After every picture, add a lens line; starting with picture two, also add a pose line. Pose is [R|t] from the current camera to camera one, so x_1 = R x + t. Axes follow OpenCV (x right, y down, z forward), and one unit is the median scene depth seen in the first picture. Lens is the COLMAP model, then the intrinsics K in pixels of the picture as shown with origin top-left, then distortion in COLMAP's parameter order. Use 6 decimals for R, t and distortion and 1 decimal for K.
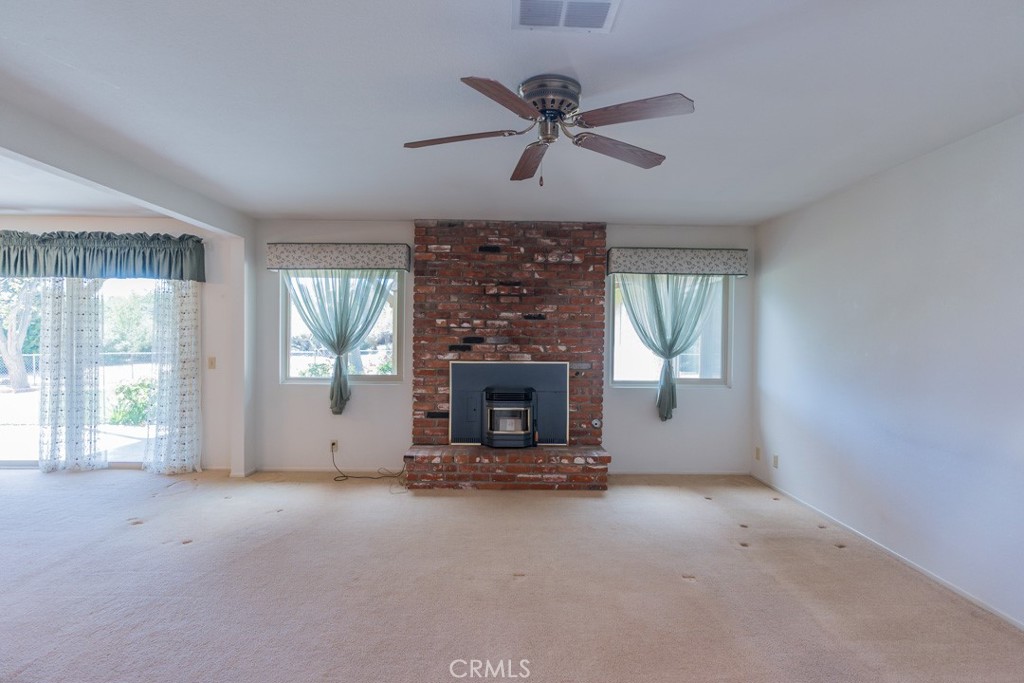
lens RADIAL K [[505.9, 0, 512.0], [0, 505.9, 341.5], [0, 0, 1]] dist [0.000823, 0.000568]
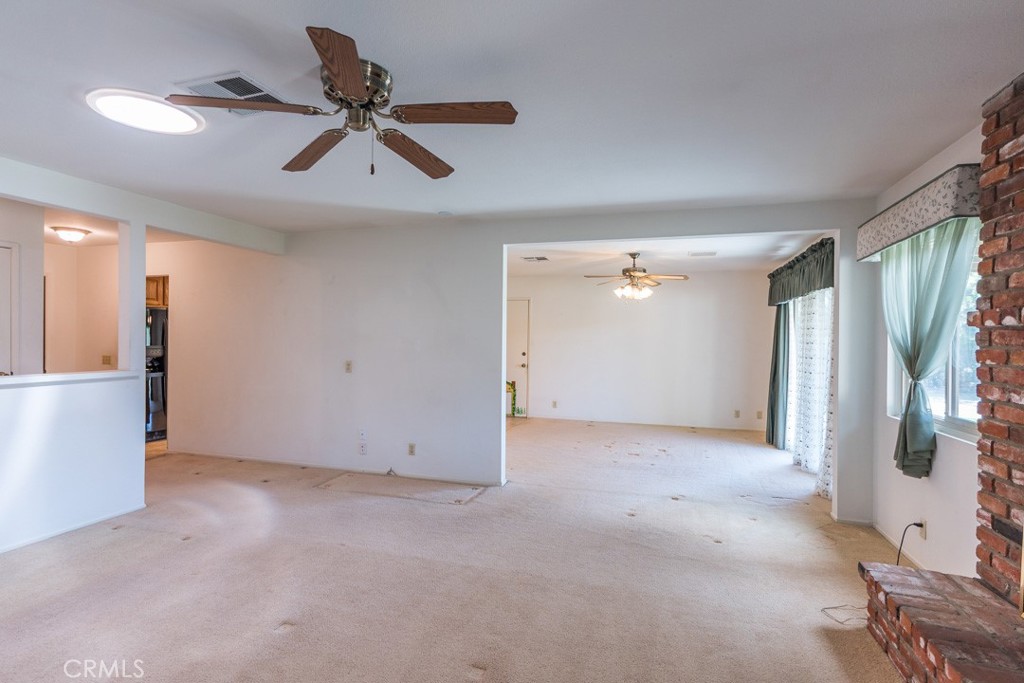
lens RADIAL K [[505.9, 0, 512.0], [0, 505.9, 341.5], [0, 0, 1]] dist [0.000823, 0.000568]
pose [[-0.313598, -0.011819, -0.949482, 0.412612], [-0.028869, 0.999579, -0.002907, -0.003965], [0.949117, 0.026498, -0.313807, 0.757327]]
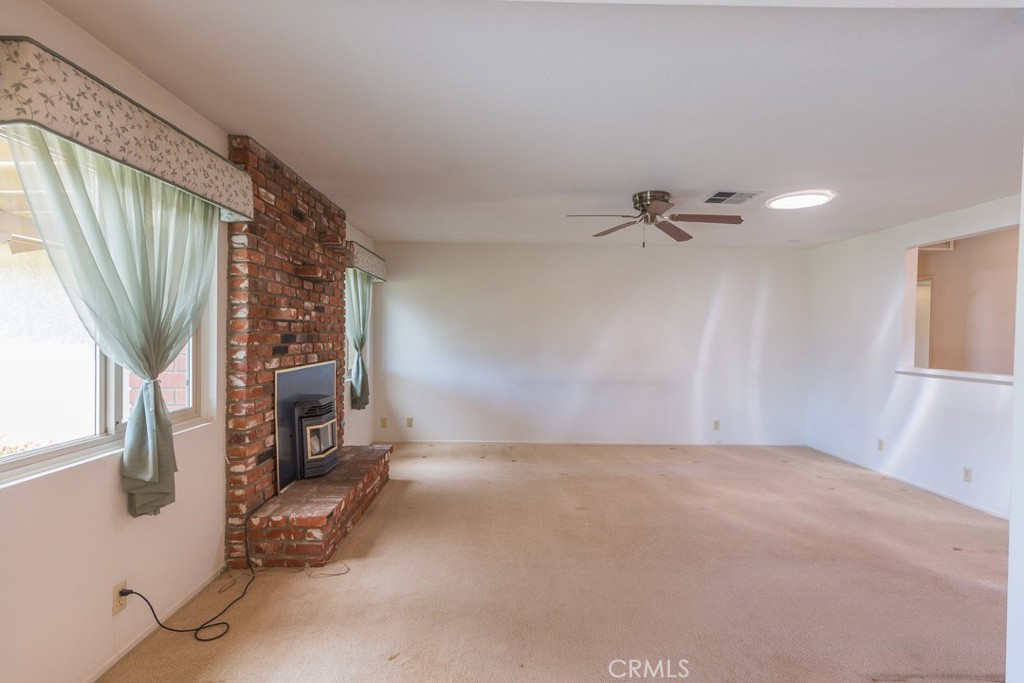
lens RADIAL K [[505.9, 0, 512.0], [0, 505.9, 341.5], [0, 0, 1]] dist [0.000823, 0.000568]
pose [[-0.010844, -0.027512, 0.999563, -0.817193], [0.000985, 0.999621, 0.027524, -0.018316], [-0.999941, 0.001283, -0.010812, 0.721047]]
